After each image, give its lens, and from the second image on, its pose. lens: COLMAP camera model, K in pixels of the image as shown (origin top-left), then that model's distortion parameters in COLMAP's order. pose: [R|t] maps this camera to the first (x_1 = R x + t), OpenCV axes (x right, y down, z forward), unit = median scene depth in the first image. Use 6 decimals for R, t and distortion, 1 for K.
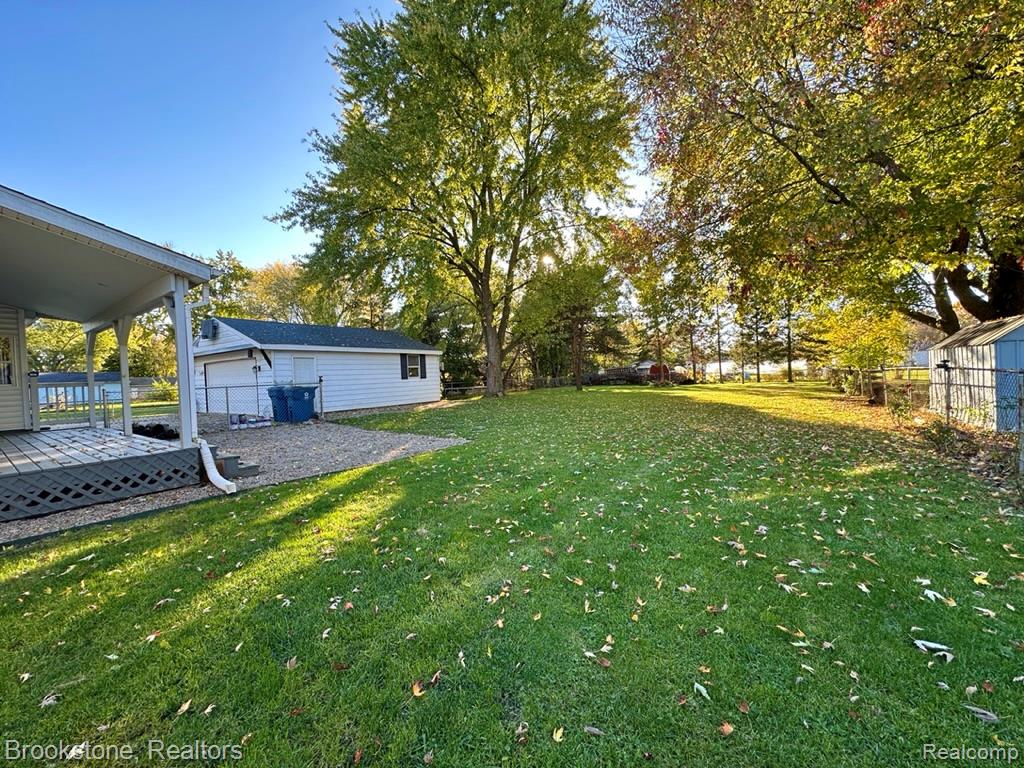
lens RADIAL K [[411.8, 0, 512.3], [0, 411.8, 385.4], [0, 0, 1]] dist [0.002693, 0.000425]
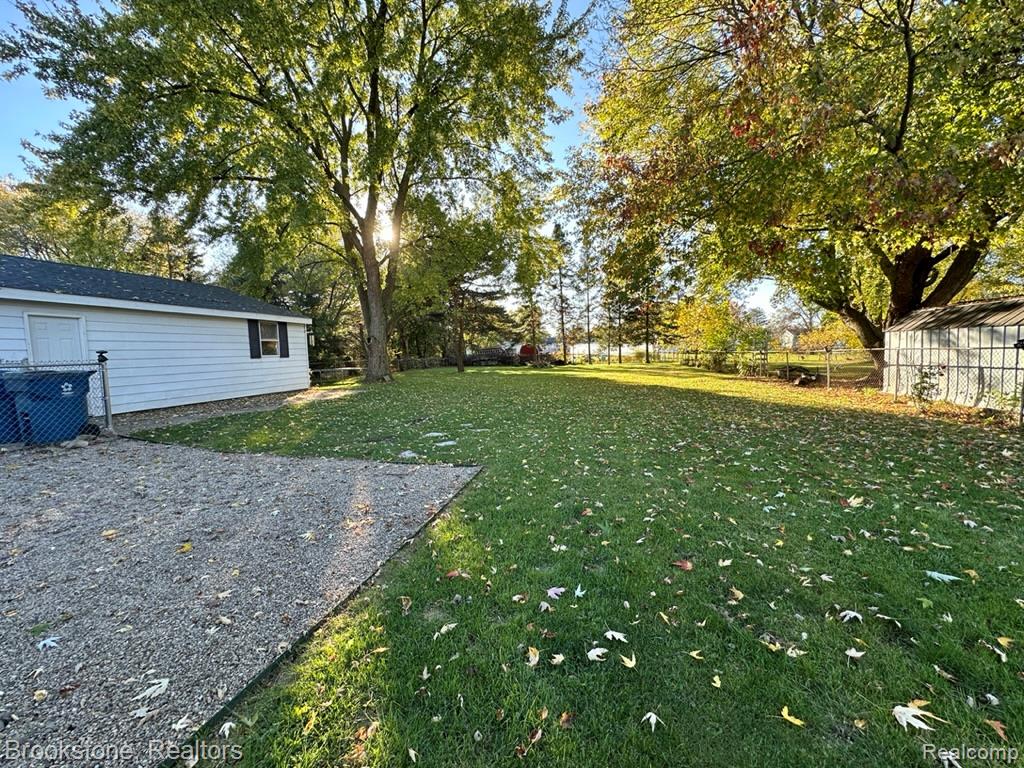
lens RADIAL K [[411.8, 0, 512.0], [0, 411.8, 381.6], [0, 0, 1]] dist [0.002693, 0.000425]
pose [[0.932518, -0.015872, 0.360774, -0.108632], [0.002240, 0.999269, 0.038173, -0.001388], [-0.361116, -0.034789, 0.931872, 0.207184]]
